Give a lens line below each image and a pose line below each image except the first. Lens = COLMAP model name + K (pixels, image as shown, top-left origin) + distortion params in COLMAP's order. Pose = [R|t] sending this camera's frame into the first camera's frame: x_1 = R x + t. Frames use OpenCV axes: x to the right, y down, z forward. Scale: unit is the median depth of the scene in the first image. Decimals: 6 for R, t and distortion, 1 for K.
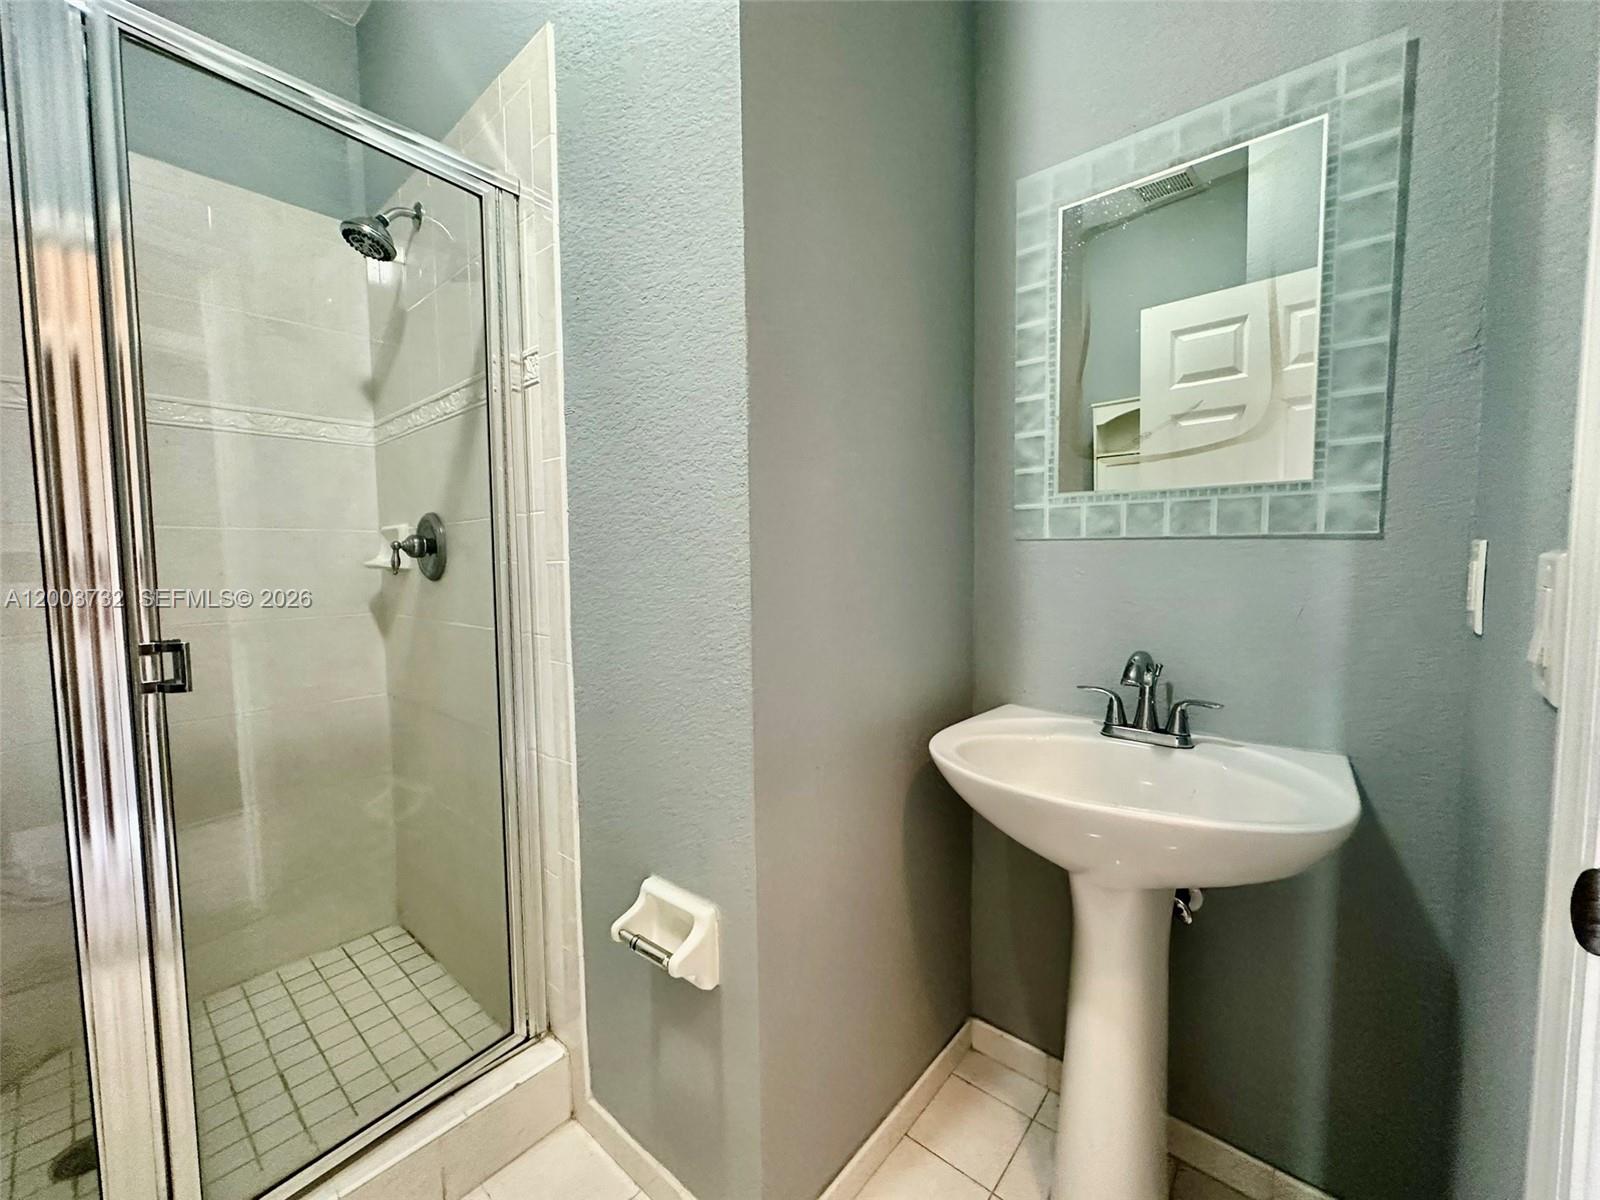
lens RADIAL K [[646.3, 0, 797.9], [0, 646.3, 599.8], [0, 0, 1]] dist [-0.009807, 0.001974]
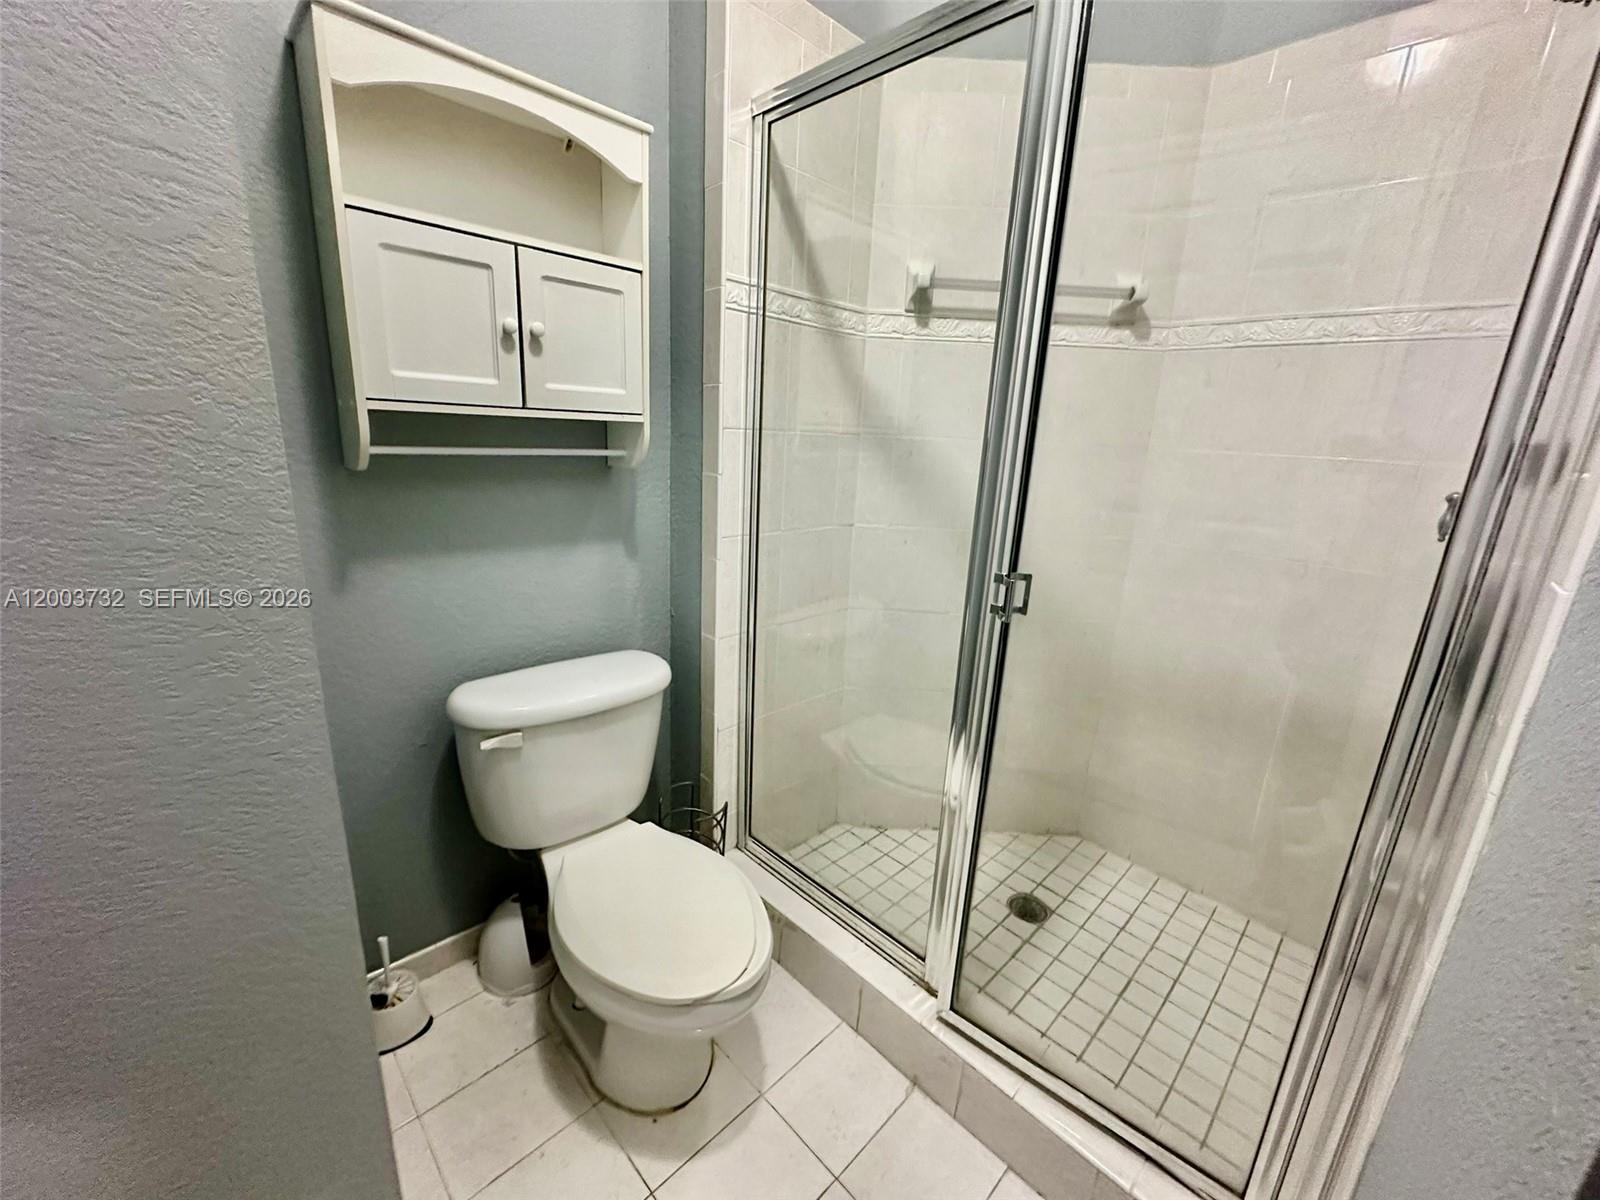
lens RADIAL K [[646.3, 0, 798.6], [0, 646.3, 595.7], [0, 0, 1]] dist [-0.009807, 0.001974]
pose [[-0.083670, 0.257186, -0.962733, 0.103487], [-0.112925, 0.957450, 0.265589, -0.093568], [0.990074, 0.130938, -0.051067, 0.410146]]
